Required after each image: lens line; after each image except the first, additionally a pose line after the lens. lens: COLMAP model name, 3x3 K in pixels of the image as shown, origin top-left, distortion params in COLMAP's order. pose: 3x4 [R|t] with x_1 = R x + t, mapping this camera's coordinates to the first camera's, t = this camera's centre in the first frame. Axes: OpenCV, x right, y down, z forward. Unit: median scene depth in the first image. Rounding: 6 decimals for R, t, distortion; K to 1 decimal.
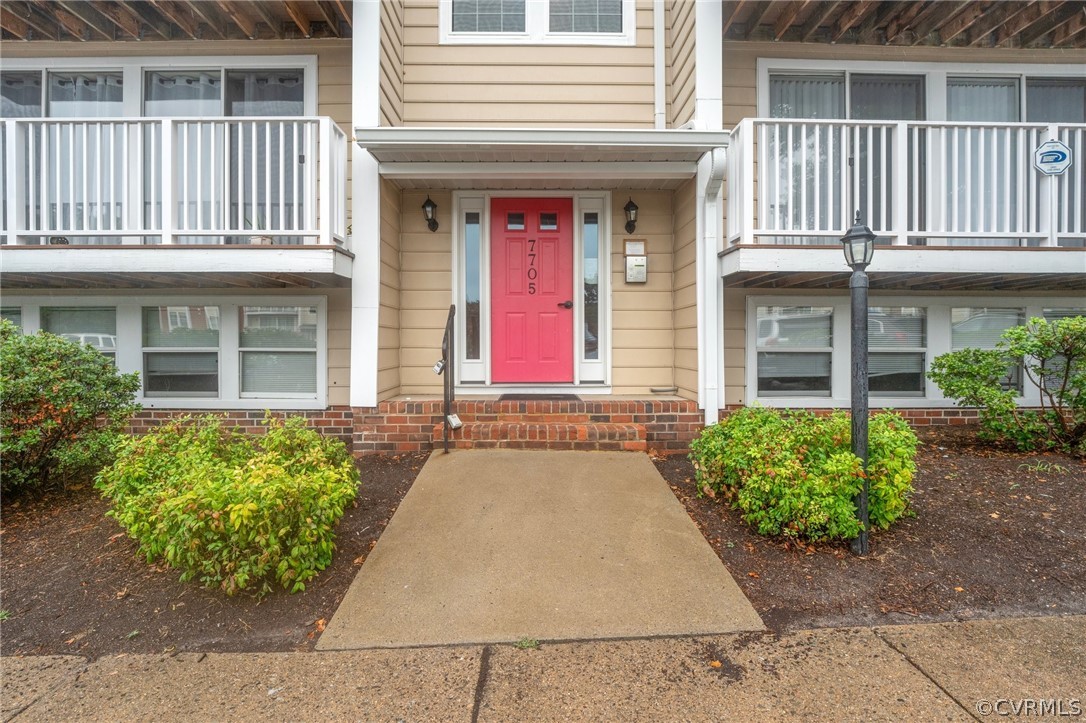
lens RADIAL K [[483.8, 0, 542.8], [0, 483.8, 347.0], [0, 0, 1]] dist [-0.014889, 0.000248]
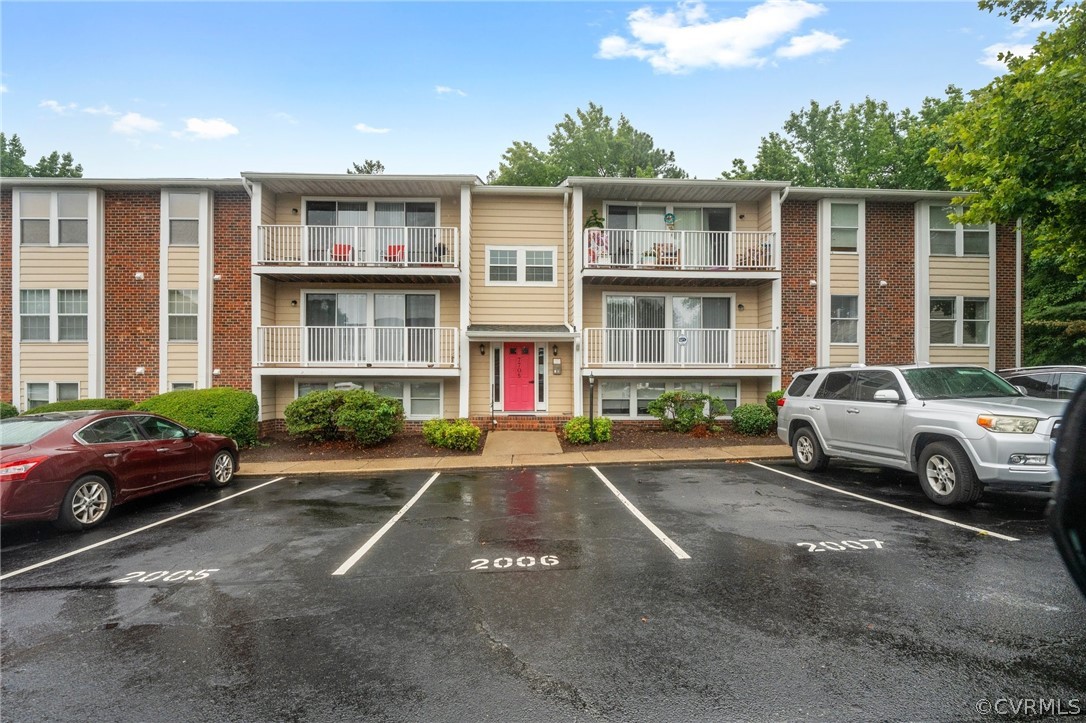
lens RADIAL K [[478.5, 0, 541.4], [0, 478.5, 383.1], [0, 0, 1]] dist [-0.001361, -0.000150]
pose [[0.999374, 0.001655, 0.035329, 0.008339], [-0.001582, 0.999997, -0.002070, -0.083063], [-0.035332, 0.002013, 0.999374, -1.846557]]
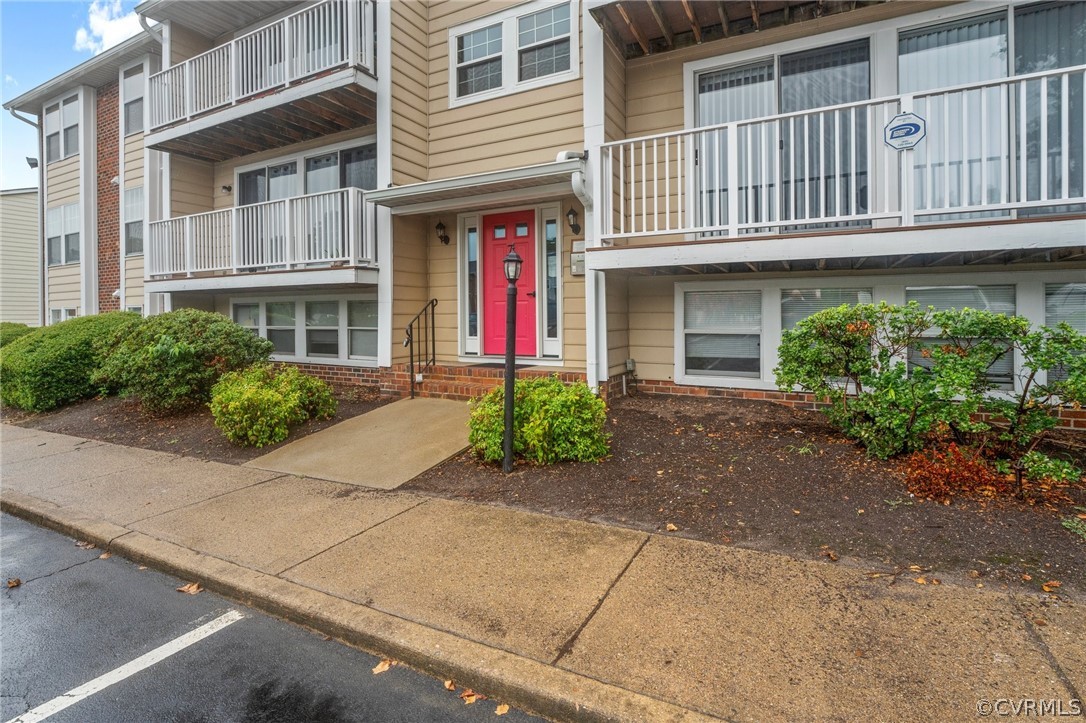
lens RADIAL K [[502.0, 0, 543.0], [0, 502.0, 322.1], [0, 0, 1]] dist [-0.012849, -0.000159]
pose [[0.885665, 0.001216, -0.464322, 0.755077], [0.001164, 0.999988, 0.004839, -0.023703], [0.464323, -0.004826, 0.885653, -0.168971]]
